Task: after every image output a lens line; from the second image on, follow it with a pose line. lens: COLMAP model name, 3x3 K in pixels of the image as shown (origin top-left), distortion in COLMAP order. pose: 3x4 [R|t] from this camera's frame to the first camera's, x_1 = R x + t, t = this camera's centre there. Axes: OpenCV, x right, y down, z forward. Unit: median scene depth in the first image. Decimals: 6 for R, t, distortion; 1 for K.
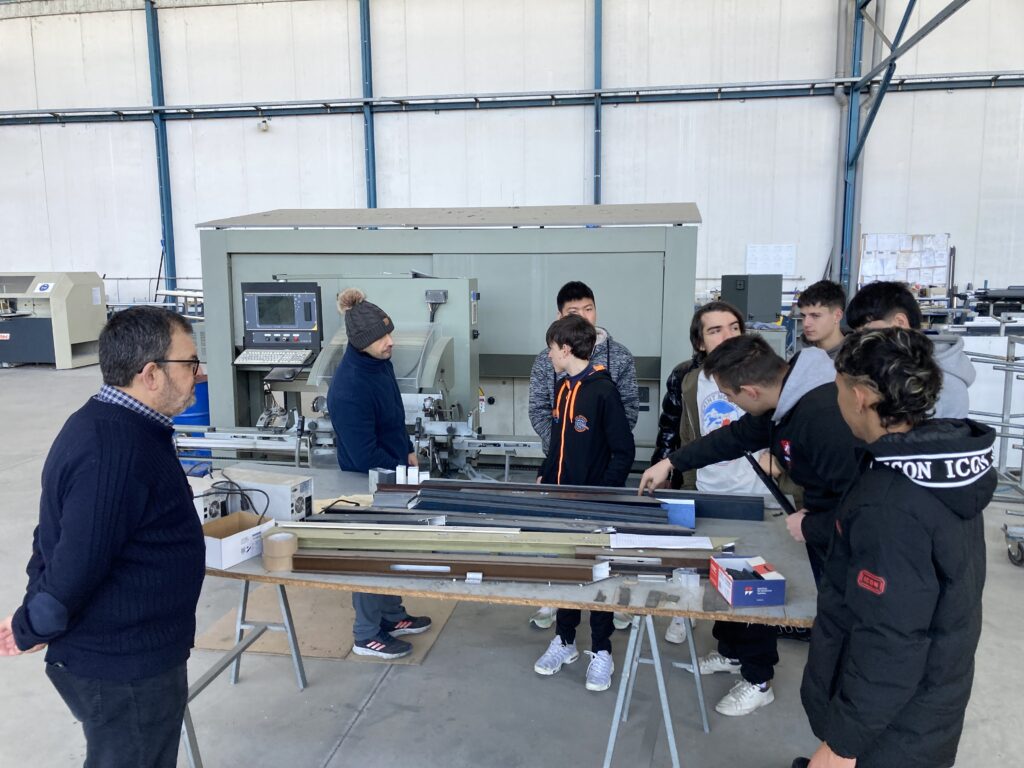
lens RADIAL K [[844.4, 0, 520.3], [0, 844.4, 387.4], [0, 0, 1]] dist [0.015007, -0.006471]
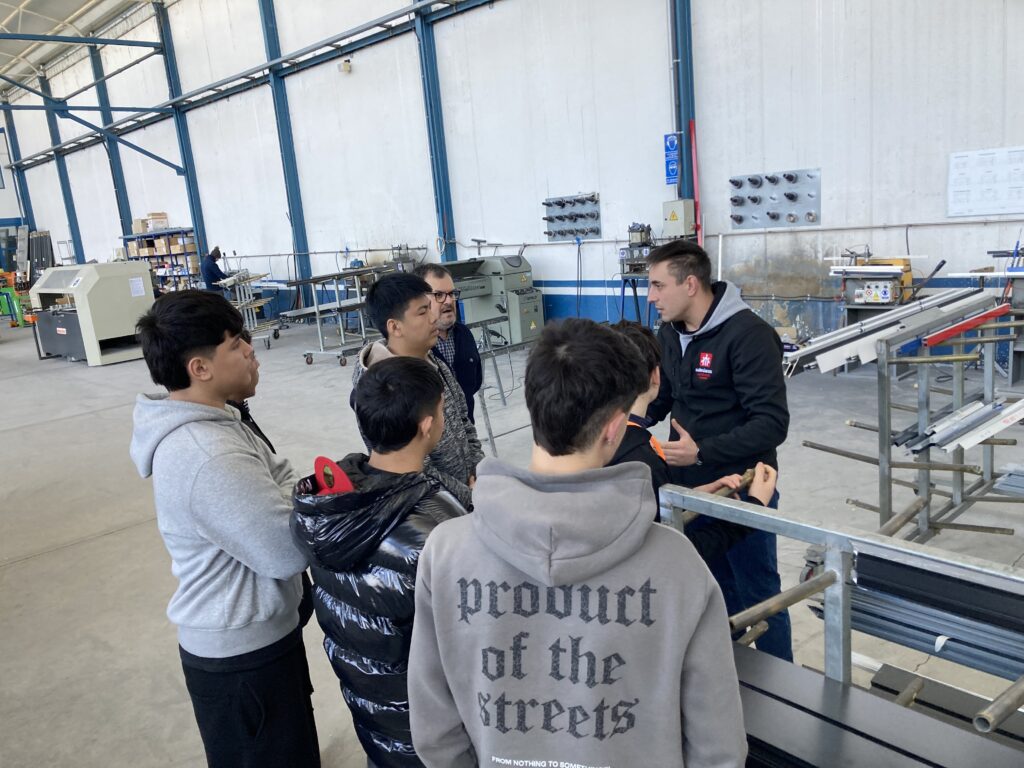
lens RADIAL K [[844.4, 0, 520.3], [0, 844.4, 387.4], [0, 0, 1]] dist [0.015007, -0.006471]
pose [[0.801283, 0.058796, -0.595389, 0.366584], [-0.009049, 0.996237, 0.086202, -0.073112], [0.598217, -0.063685, 0.798799, 0.446096]]
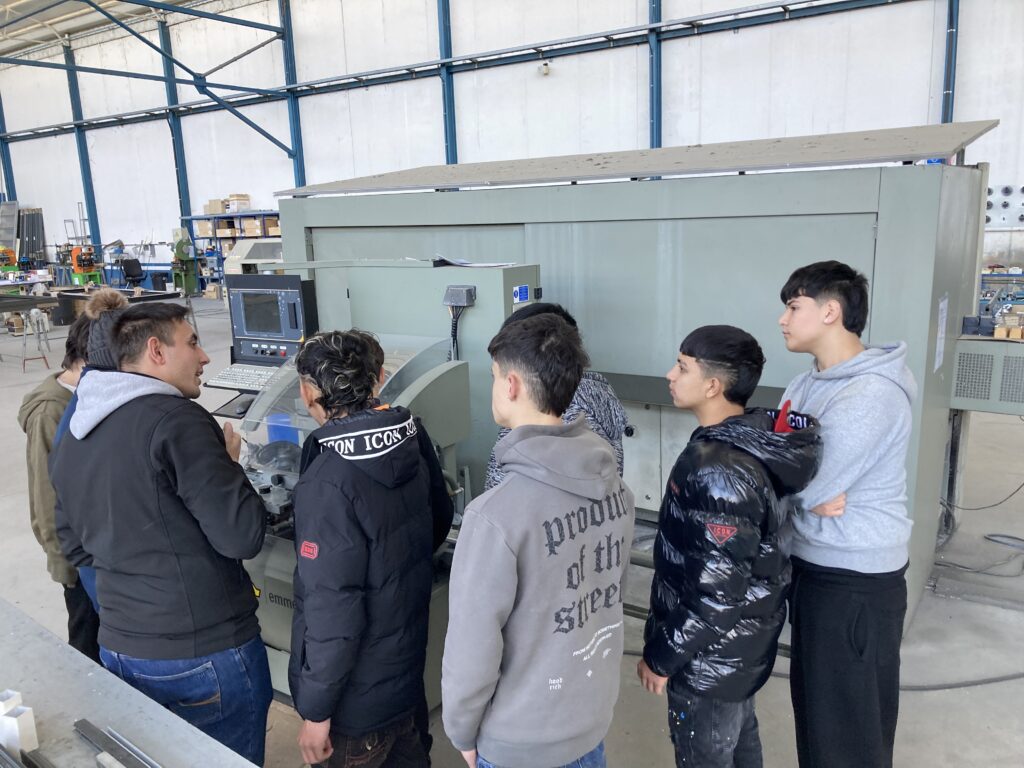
lens RADIAL K [[849.7, 0, 500.6], [0, 849.7, 403.6], [0, 0, 1]] dist [0.003134, 0.005709]
pose [[0.905776, 0.066539, -0.418500, 0.066844], [-0.034171, 0.995848, 0.084376, -0.026035], [0.422377, -0.062125, 0.904289, 0.133053]]
